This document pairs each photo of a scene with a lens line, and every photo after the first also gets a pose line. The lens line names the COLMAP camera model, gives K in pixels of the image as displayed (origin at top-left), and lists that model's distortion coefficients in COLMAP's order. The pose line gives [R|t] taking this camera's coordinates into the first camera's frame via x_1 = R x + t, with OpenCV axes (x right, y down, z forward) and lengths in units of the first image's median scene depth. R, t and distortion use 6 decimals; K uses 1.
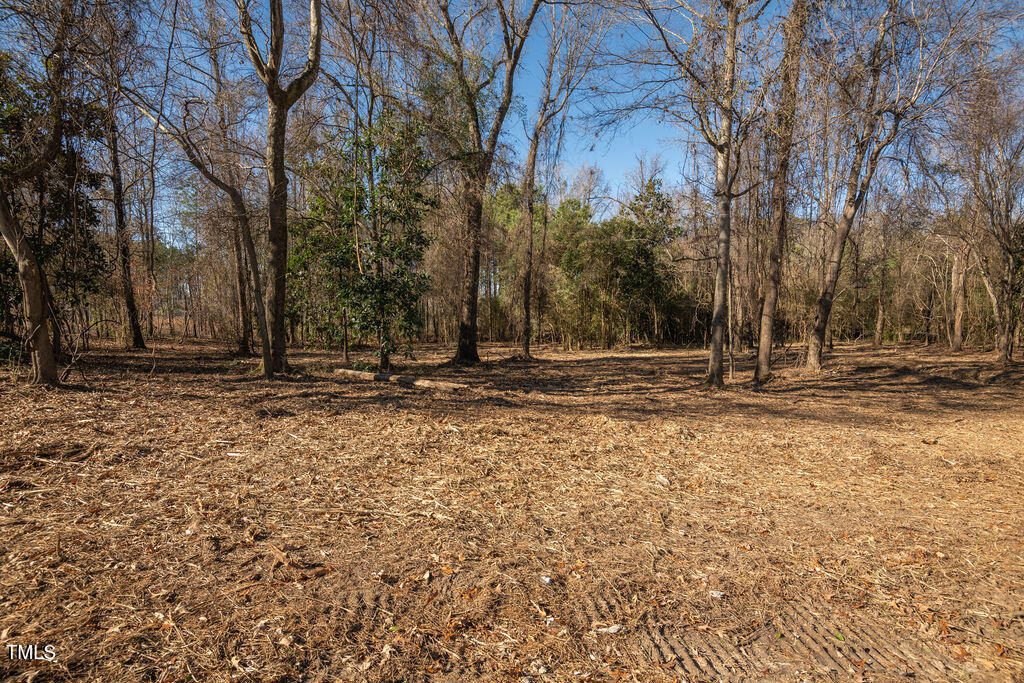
lens RADIAL K [[464.5, 0, 509.8], [0, 464.5, 342.5], [0, 0, 1]] dist [-0.000136, -0.006264]
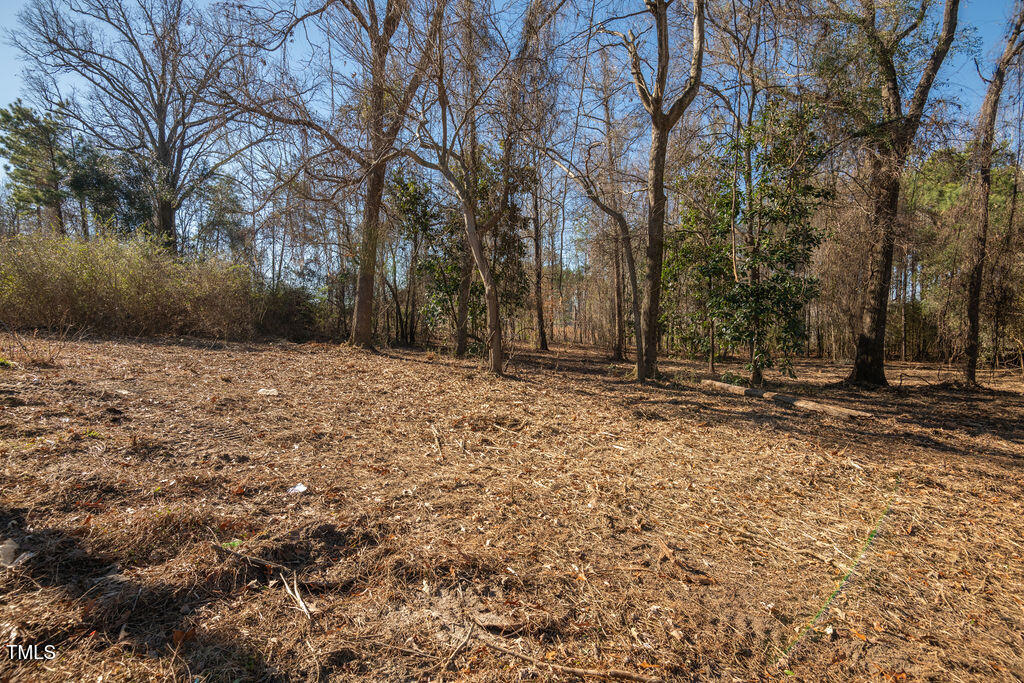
lens RADIAL K [[464.5, 0, 509.9], [0, 464.5, 342.1], [0, 0, 1]] dist [-0.000136, -0.006264]
pose [[0.735294, 0.030118, -0.677078, -0.012306], [-0.045047, 0.998975, -0.004484, 0.000452], [0.676249, 0.033797, 0.735897, -0.010042]]
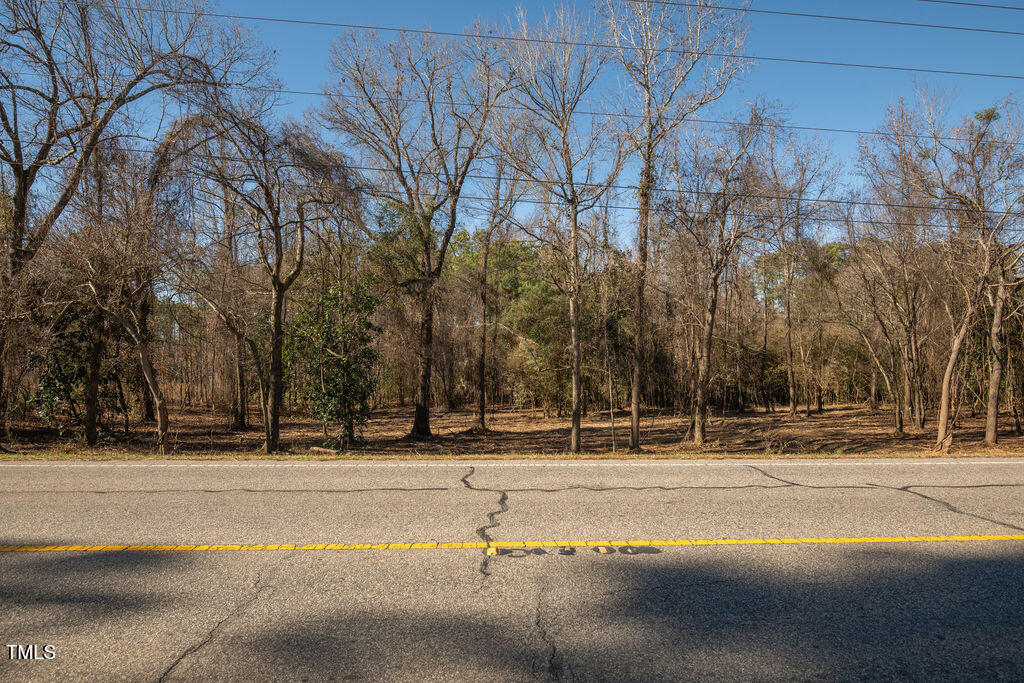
lens RADIAL K [[610.2, 0, 507.5], [0, 610.2, 340.4], [0, 0, 1]] dist [-0.002102, -0.004121]
pose [[0.996796, -0.015150, -0.078535, 0.484467], [0.008790, 0.996699, -0.080709, -0.142267], [0.079498, 0.079760, 0.993639, -1.083356]]
